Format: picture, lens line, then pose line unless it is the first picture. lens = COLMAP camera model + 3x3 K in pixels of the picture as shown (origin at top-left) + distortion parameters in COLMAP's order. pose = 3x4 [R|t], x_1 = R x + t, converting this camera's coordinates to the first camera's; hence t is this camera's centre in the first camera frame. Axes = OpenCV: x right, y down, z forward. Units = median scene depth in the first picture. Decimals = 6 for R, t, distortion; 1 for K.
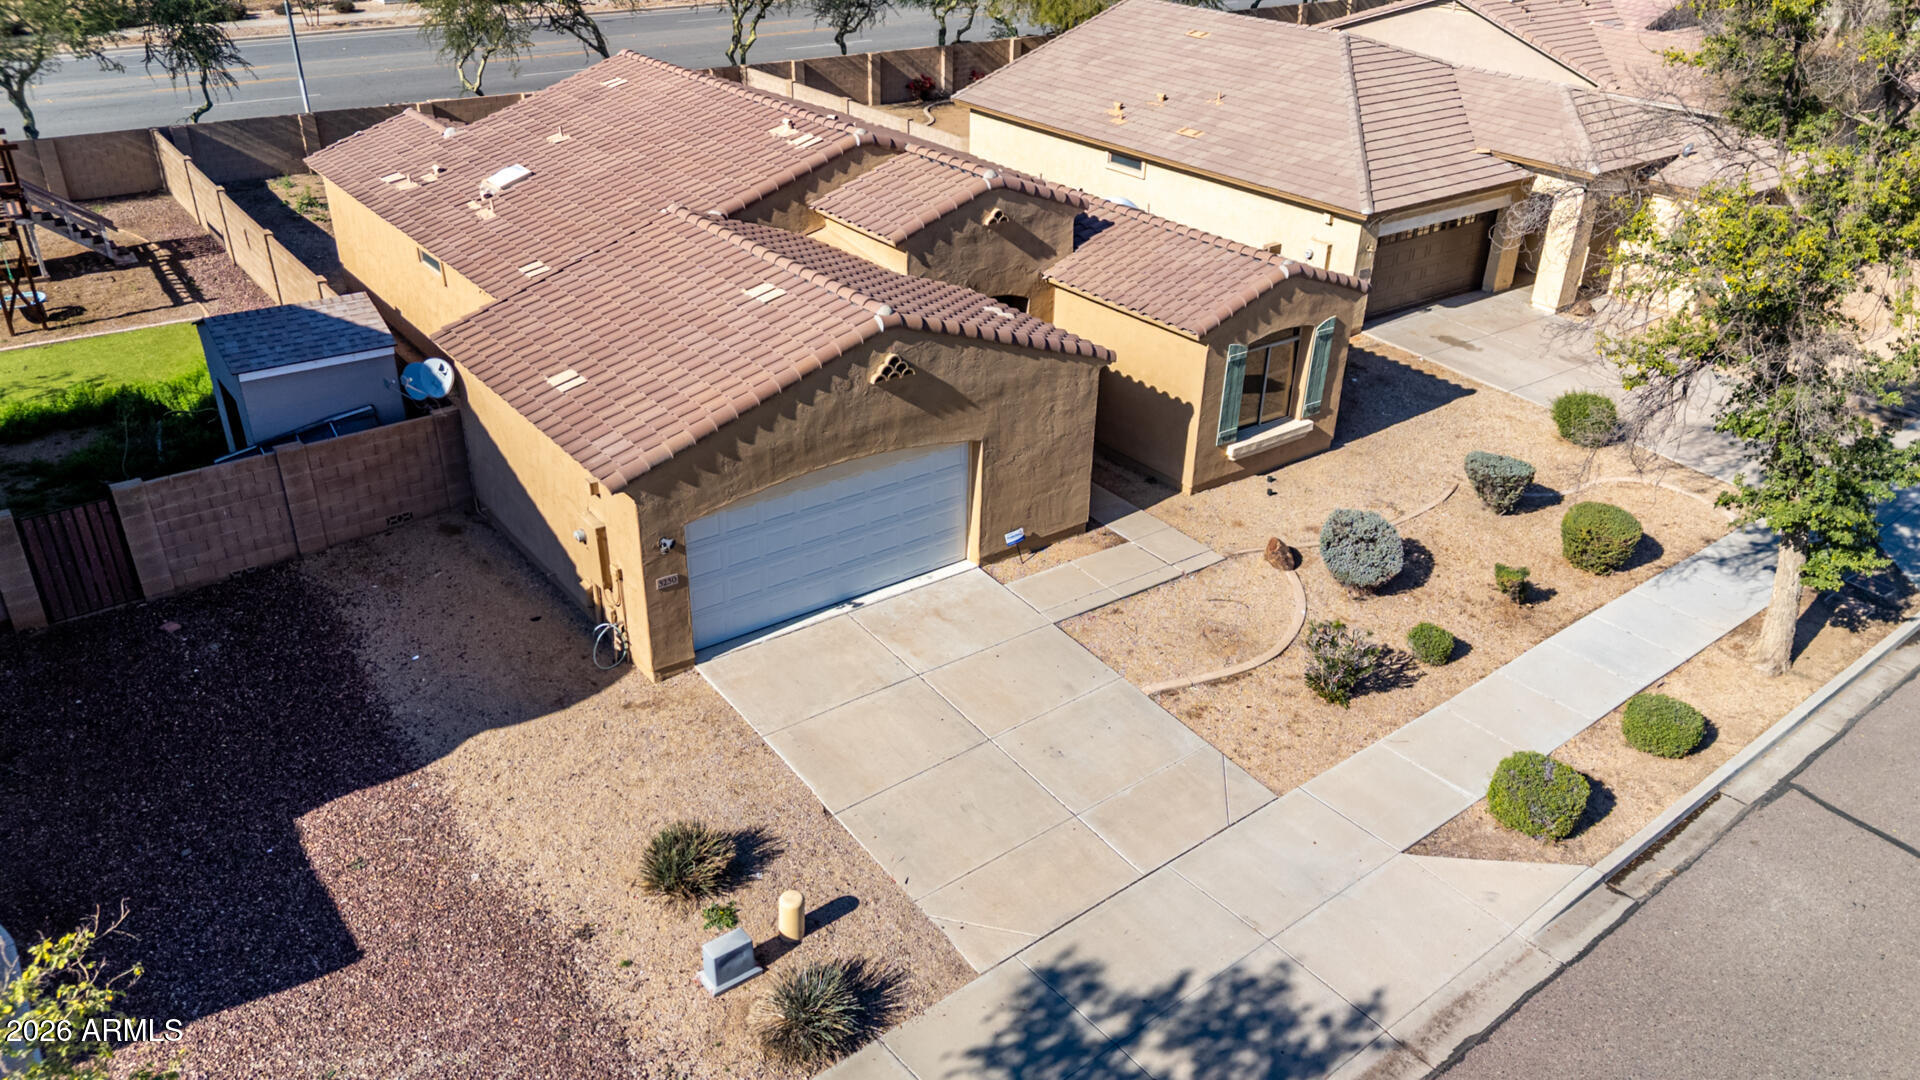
lens RADIAL K [[1355.4, 0, 971.0], [0, 1355.4, 548.8], [0, 0, 1]] dist [0.082559, -0.073671]
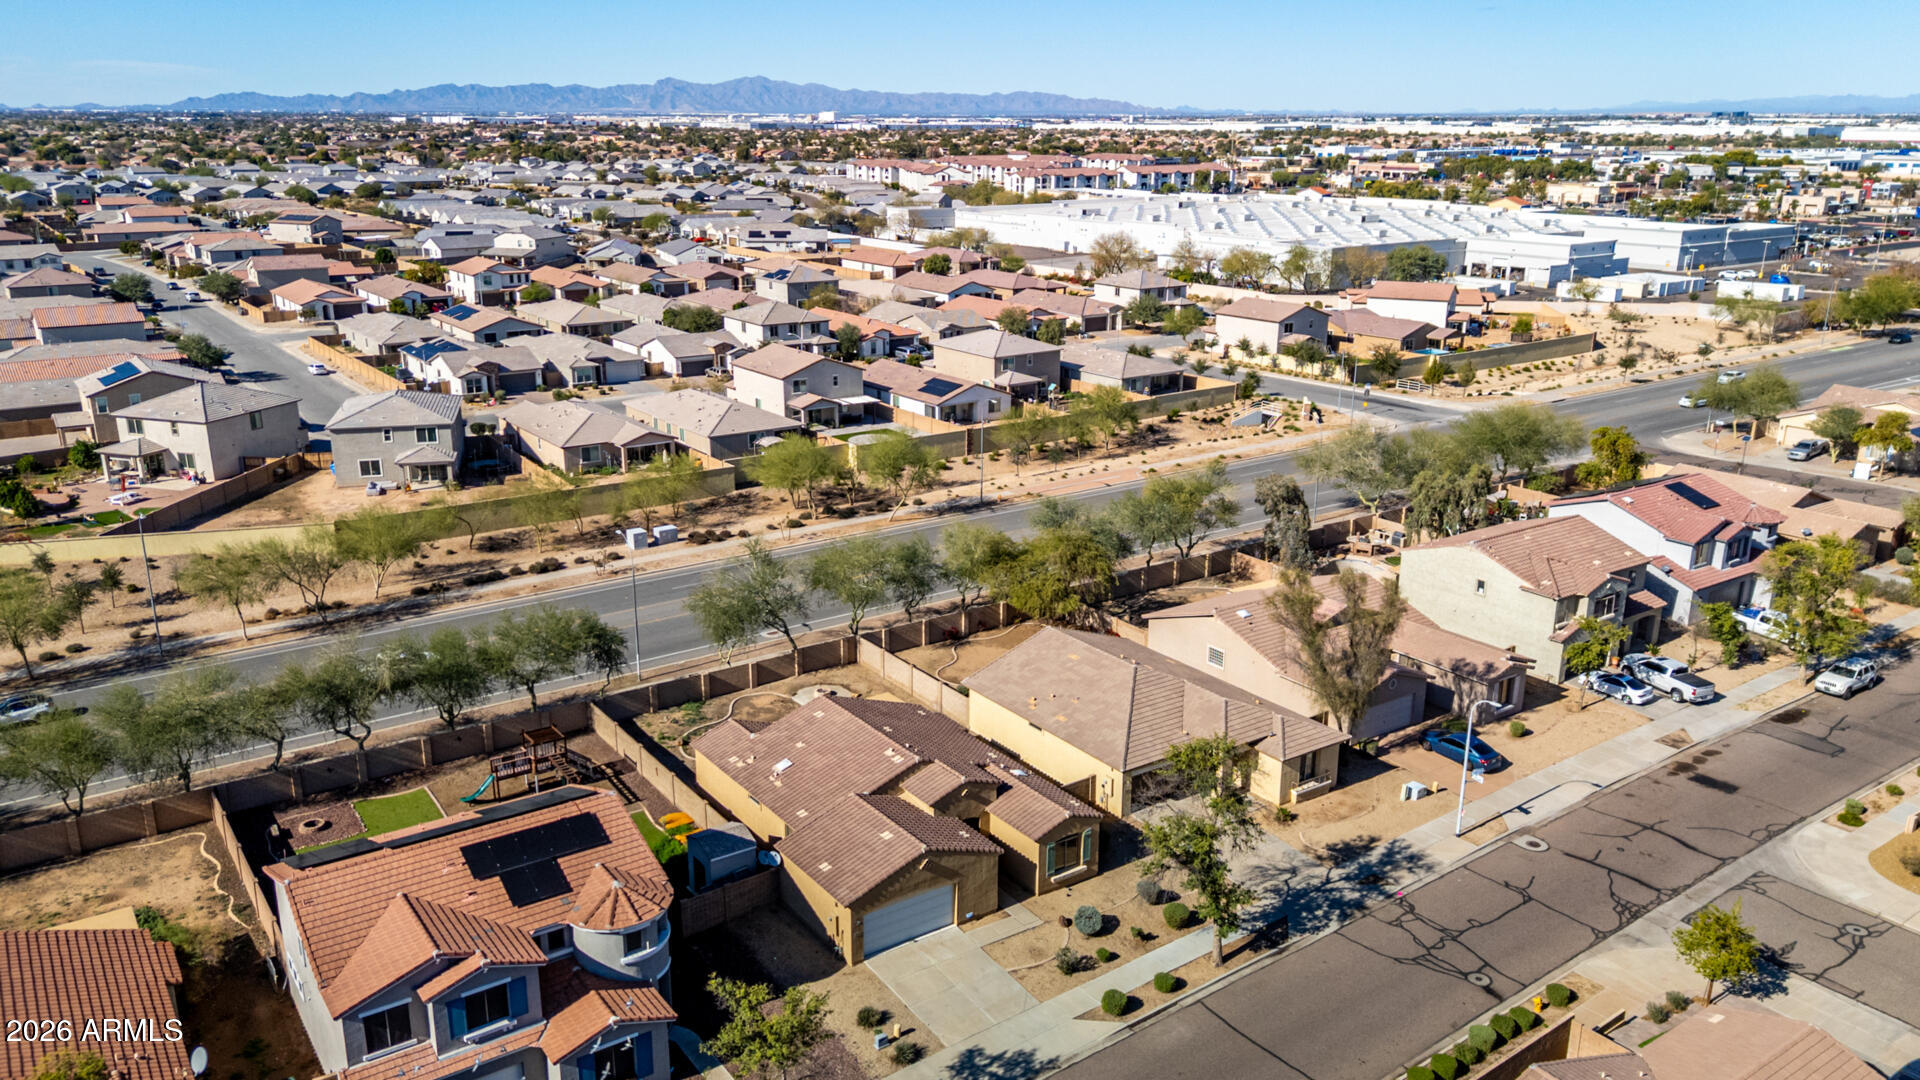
lens RADIAL K [[1355.4, 0, 971.0], [0, 1355.4, 548.8], [0, 0, 1]] dist [0.082559, -0.073671]
pose [[0.999188, -0.007817, -0.039513, 0.158519], [-0.000845, 0.976701, -0.214602, -0.151137], [0.040270, 0.214461, 0.975902, -2.041724]]
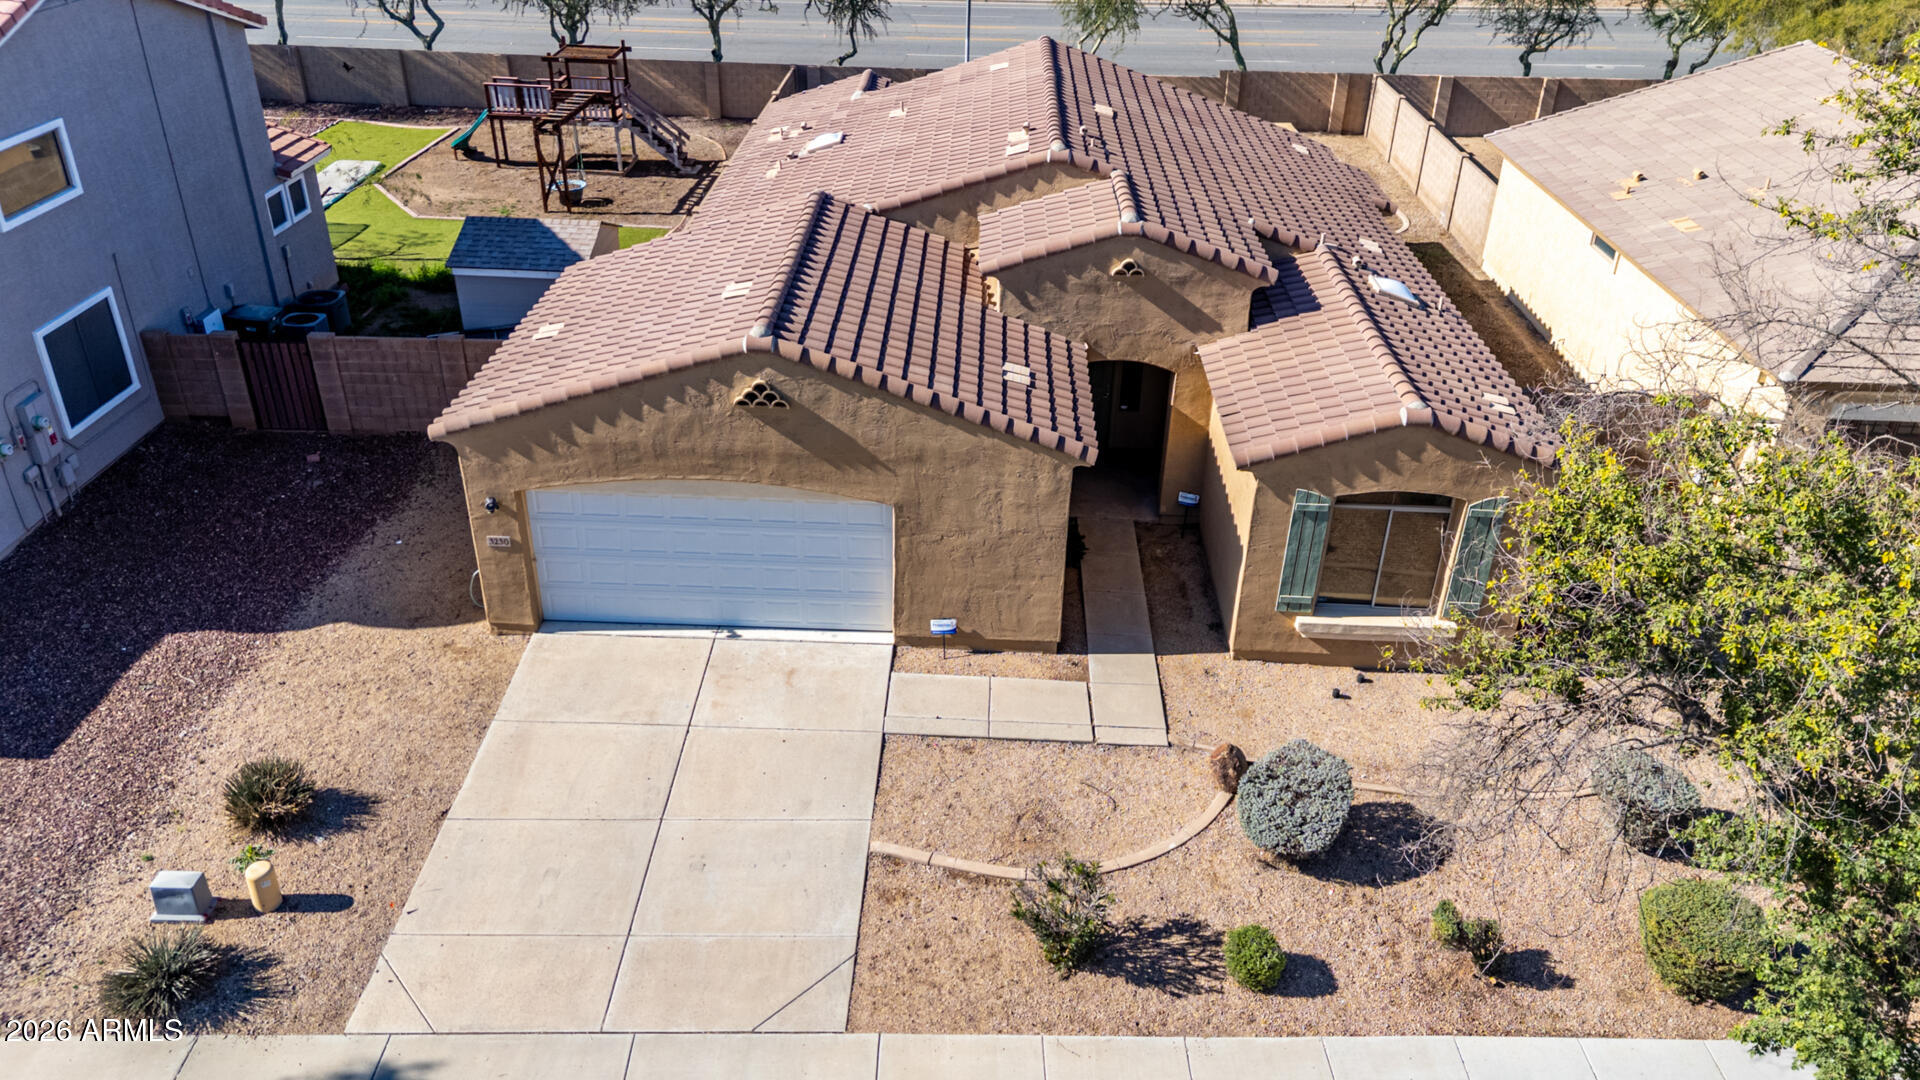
lens RADIAL K [[1390.1, 0, 1002.1], [0, 1390.1, 535.9], [0, 0, 1]] dist [0.072624, -0.081085]
pose [[0.792307, 0.300114, -0.531208, 0.520353], [-0.304772, 0.948929, 0.081539, -0.148976], [0.528550, 0.097293, 0.843309, 0.274408]]
